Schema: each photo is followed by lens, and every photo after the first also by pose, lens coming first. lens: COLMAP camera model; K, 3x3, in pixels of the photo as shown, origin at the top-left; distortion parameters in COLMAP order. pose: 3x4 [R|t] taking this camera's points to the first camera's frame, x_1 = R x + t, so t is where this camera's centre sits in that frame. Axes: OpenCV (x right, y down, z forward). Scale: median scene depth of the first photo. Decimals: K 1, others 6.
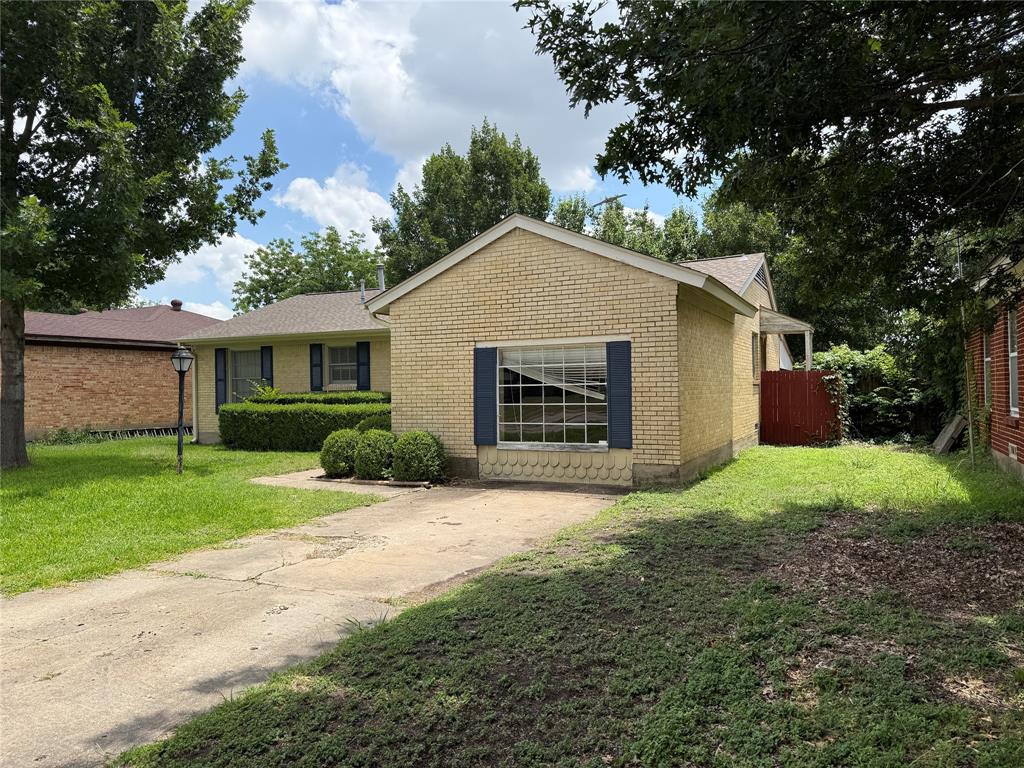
lens RADIAL K [[724.3, 0, 512.0], [0, 724.3, 384.0], [0, 0, 1]] dist [0.003564, 0.000442]
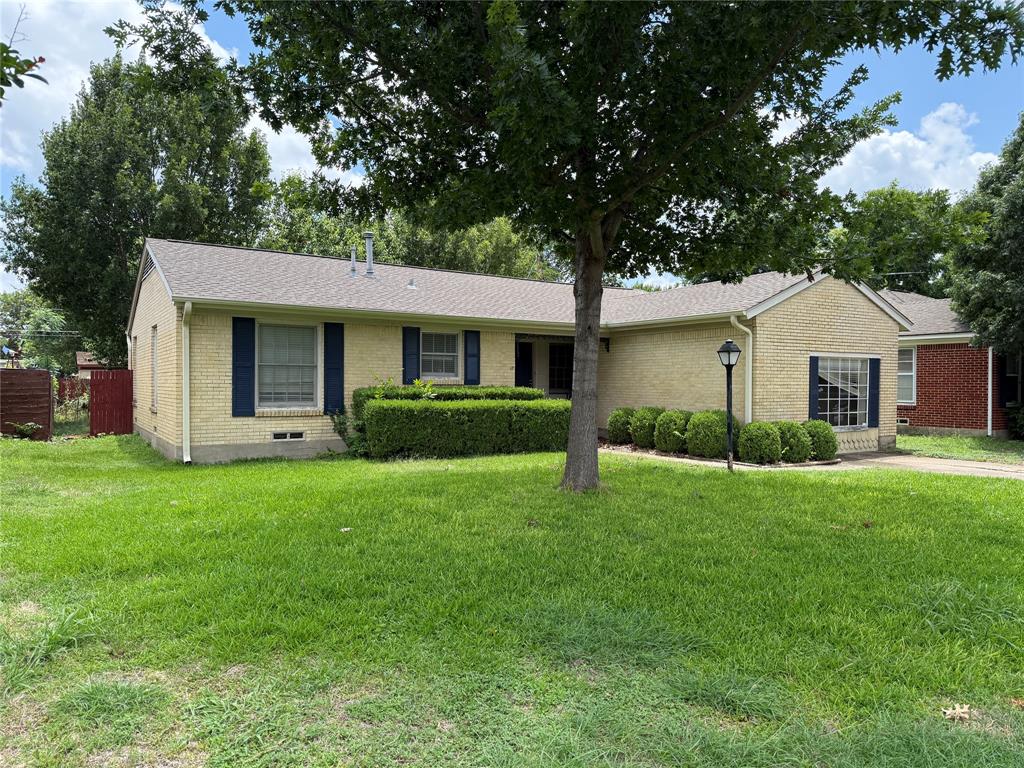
lens RADIAL K [[724.3, 0, 512.0], [0, 724.3, 384.0], [0, 0, 1]] dist [0.003564, 0.000442]
pose [[0.530636, 0.016498, 0.847439, -1.015920], [-0.019525, 0.999783, -0.007238, 0.014130], [-0.847375, -0.012706, 0.530843, 0.532138]]
